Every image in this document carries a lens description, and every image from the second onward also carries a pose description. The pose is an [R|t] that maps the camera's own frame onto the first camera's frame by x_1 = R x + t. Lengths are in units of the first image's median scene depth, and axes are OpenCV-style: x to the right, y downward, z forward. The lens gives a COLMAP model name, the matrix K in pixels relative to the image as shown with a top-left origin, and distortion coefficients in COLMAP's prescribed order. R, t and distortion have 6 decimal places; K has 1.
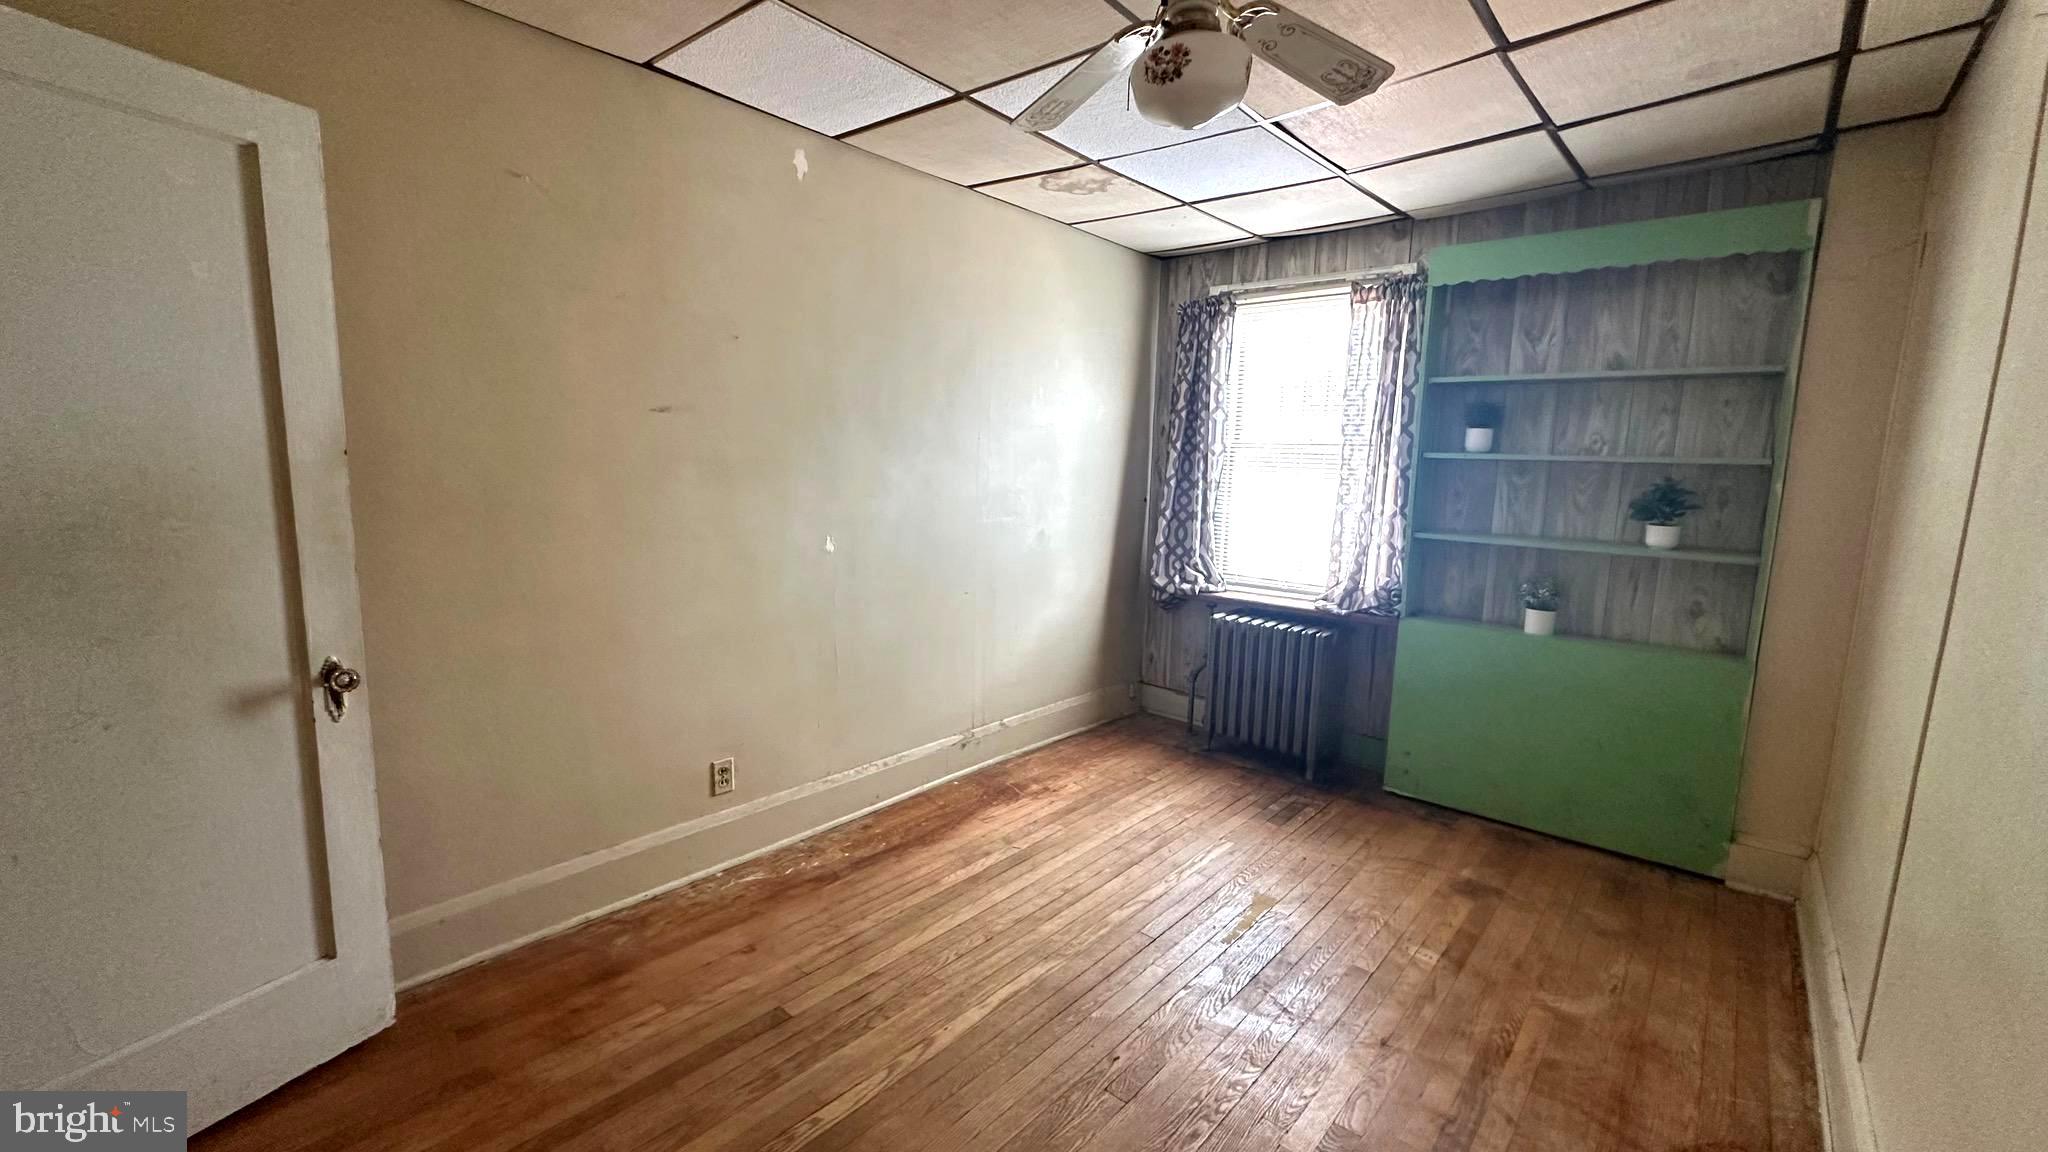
lens RADIAL K [[822.0, 0, 1027.9], [0, 822.0, 582.9], [0, 0, 1]] dist [-0.003550, 0.001241]
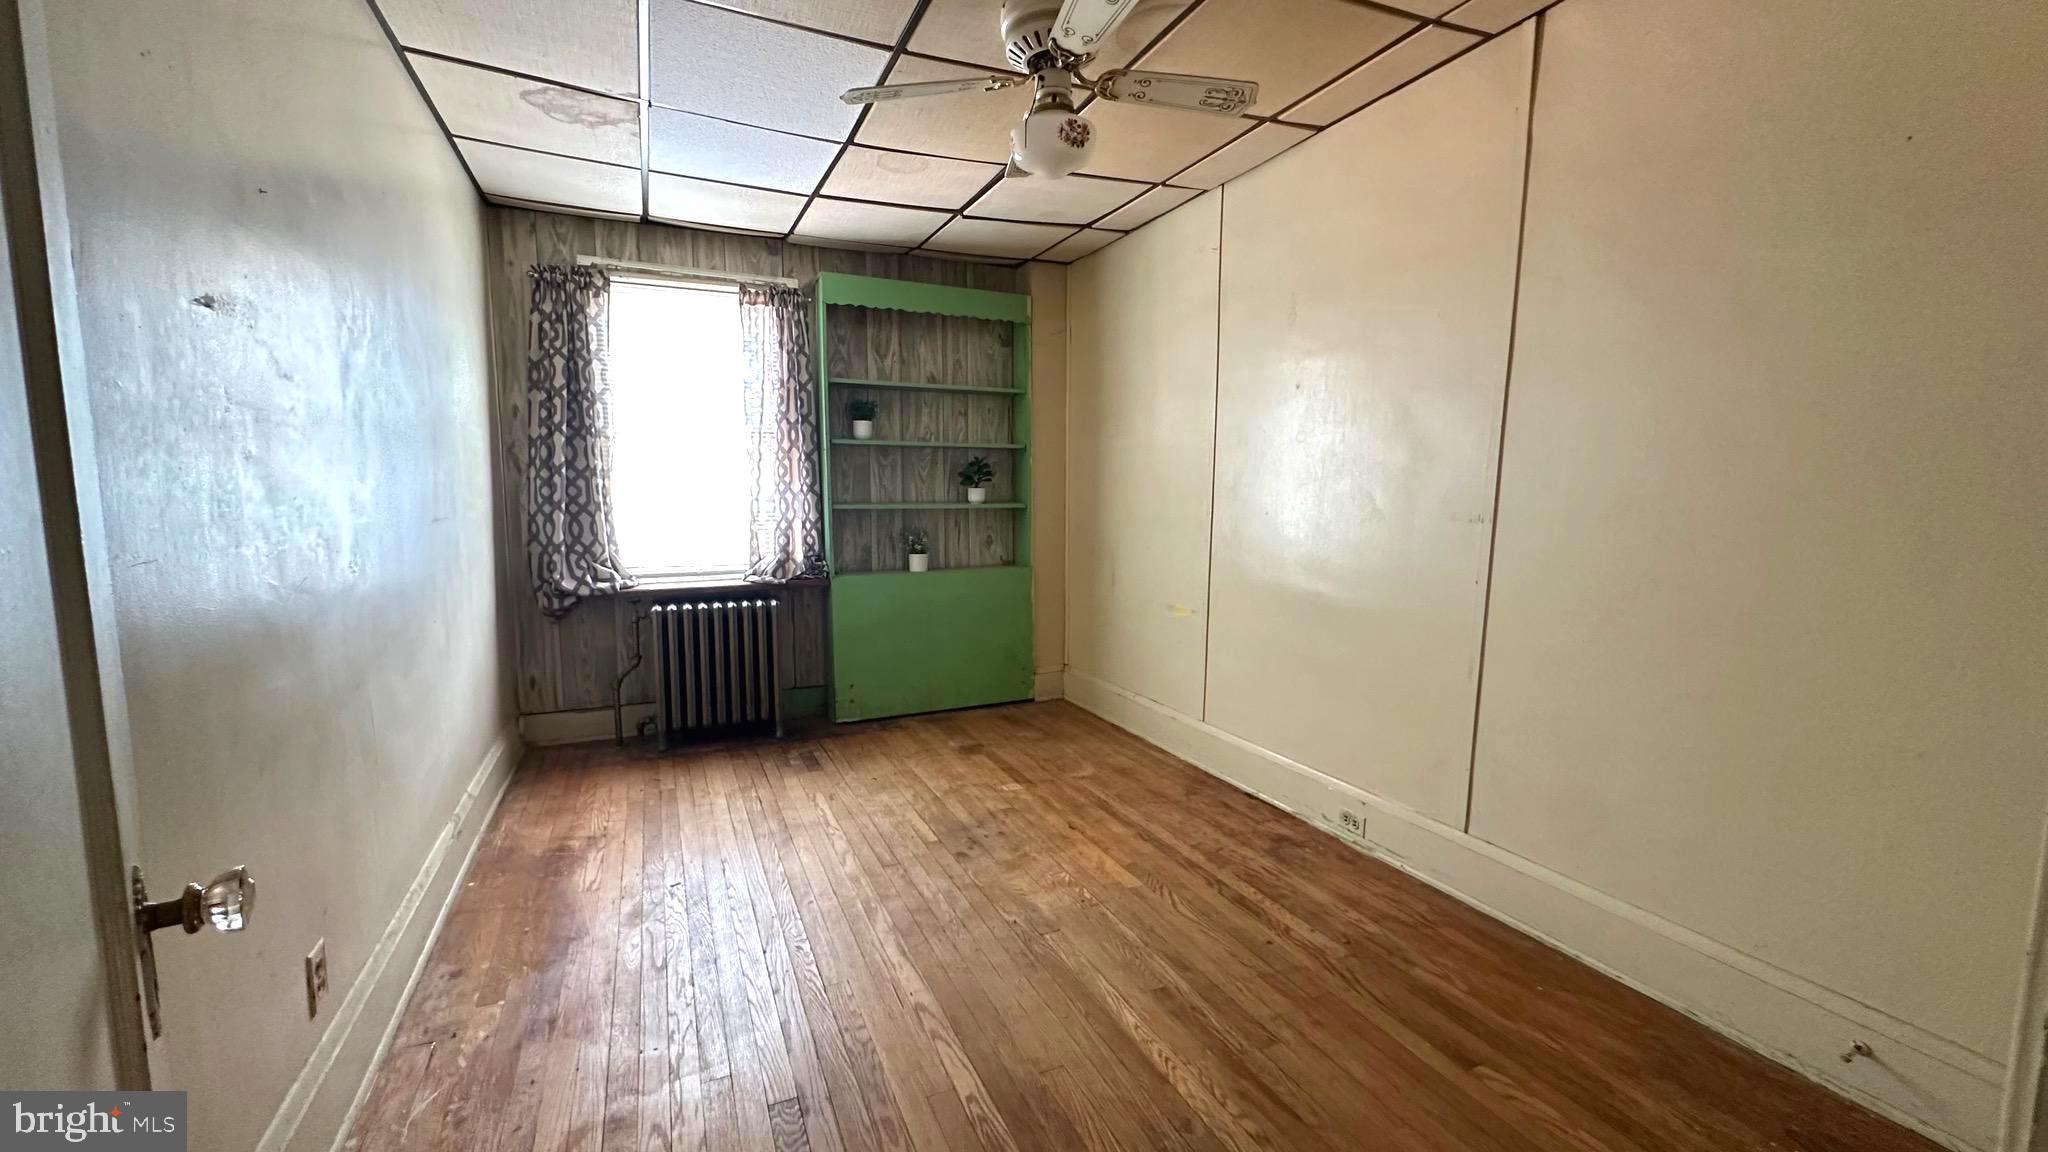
lens RADIAL K [[822.0, 0, 1027.2], [0, 822.0, 580.0], [0, 0, 1]] dist [-0.003550, 0.001241]
pose [[0.402886, -0.130576, 0.905888, -0.538036], [0.146929, 0.986161, 0.076801, -0.002571], [-0.903380, 0.102159, 0.416496, 0.252308]]
